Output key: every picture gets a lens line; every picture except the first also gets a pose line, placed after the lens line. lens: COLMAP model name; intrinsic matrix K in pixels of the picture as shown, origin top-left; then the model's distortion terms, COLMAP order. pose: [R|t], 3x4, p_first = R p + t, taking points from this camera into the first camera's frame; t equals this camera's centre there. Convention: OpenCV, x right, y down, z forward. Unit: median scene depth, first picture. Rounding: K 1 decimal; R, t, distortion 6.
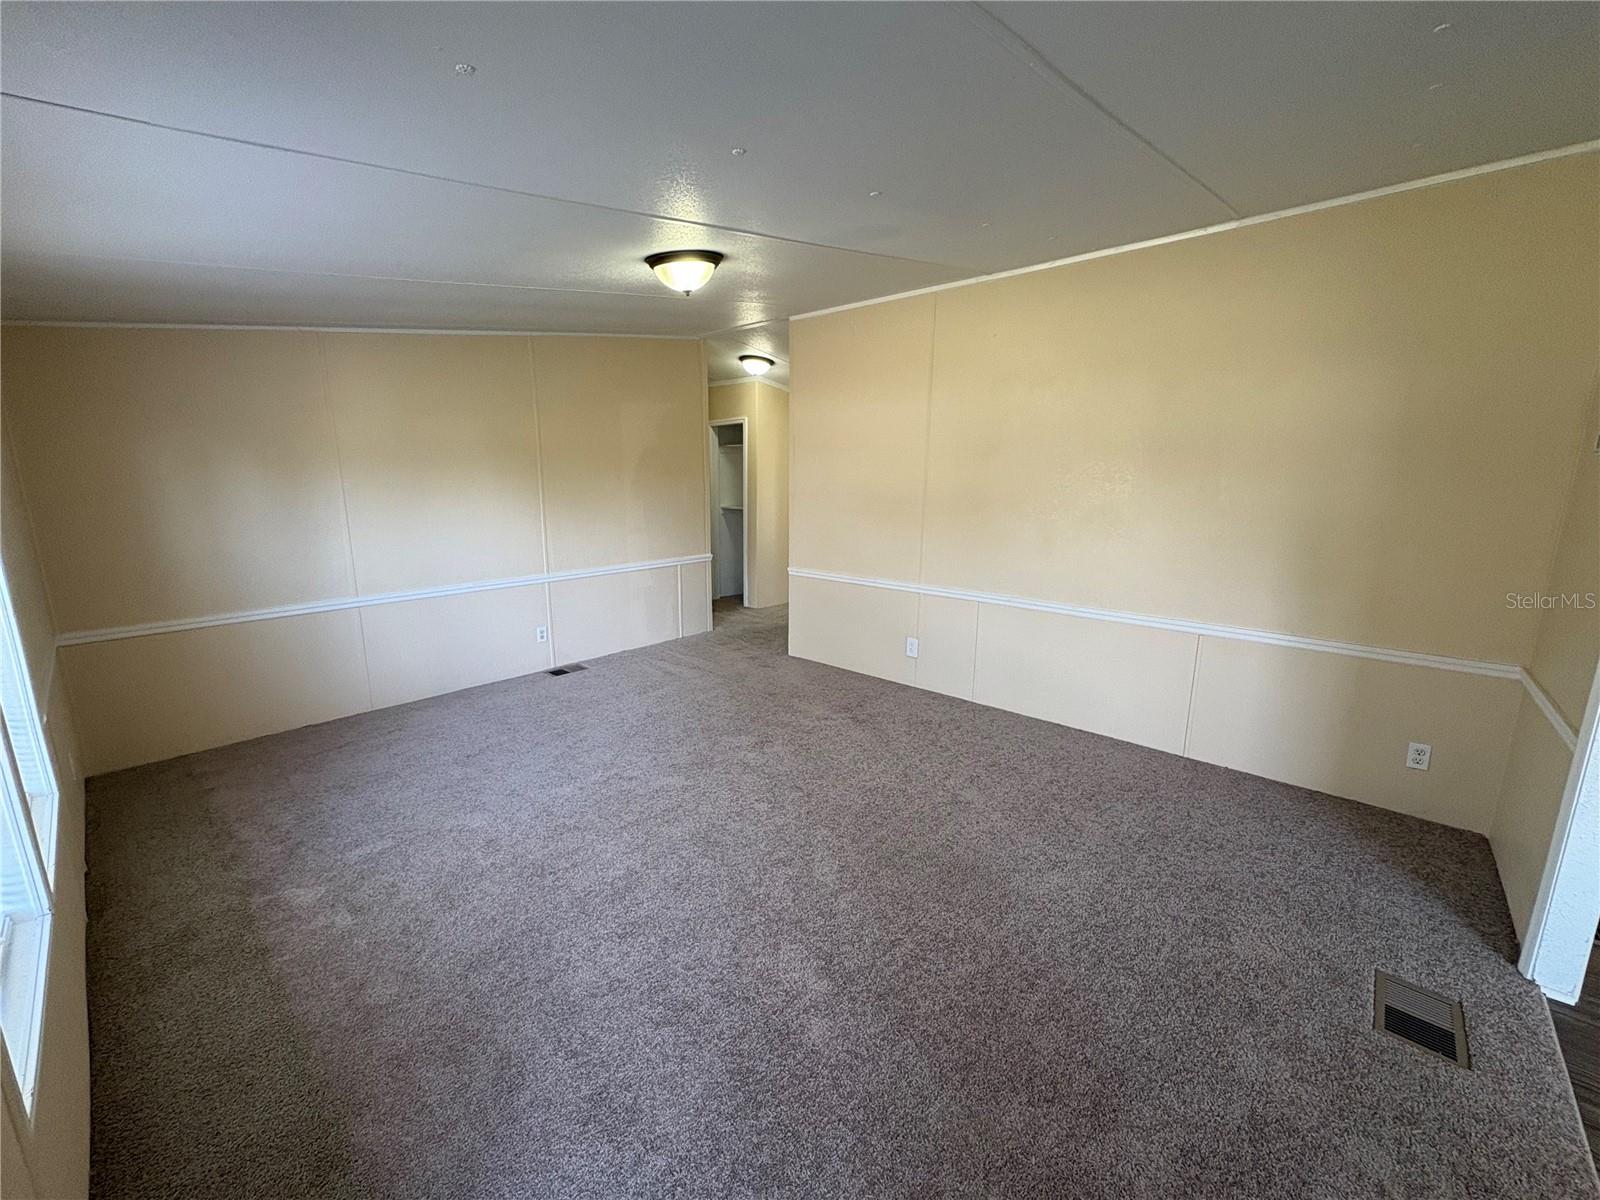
lens RADIAL K [[631.1, 0, 810.7], [0, 631.1, 598.2], [0, 0, 1]] dist [-0.000361, -0.000080]
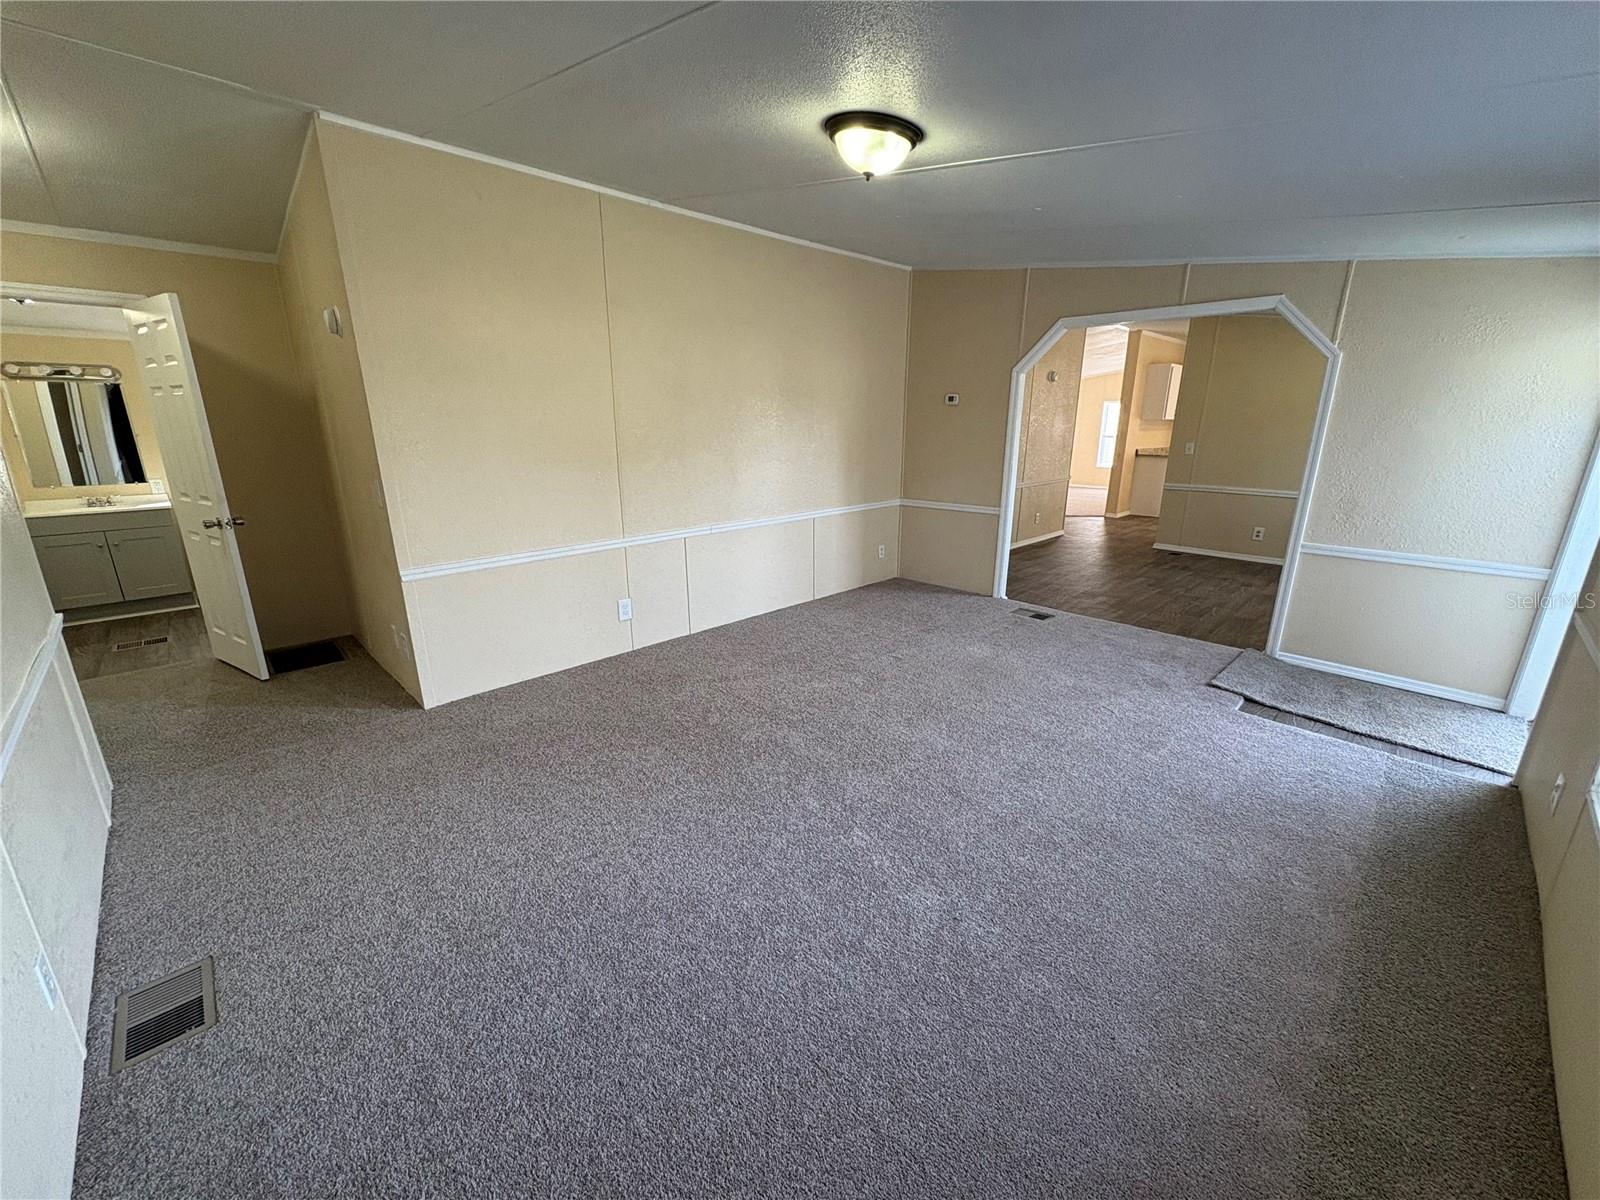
lens RADIAL K [[631.1, 0, 810.7], [0, 631.1, 598.2], [0, 0, 1]] dist [-0.000361, -0.000080]
pose [[0.063125, -0.288736, 0.955326, -0.973179], [0.182226, 0.944477, 0.273416, -0.194185], [-0.981228, 0.156826, 0.112236, 0.915285]]
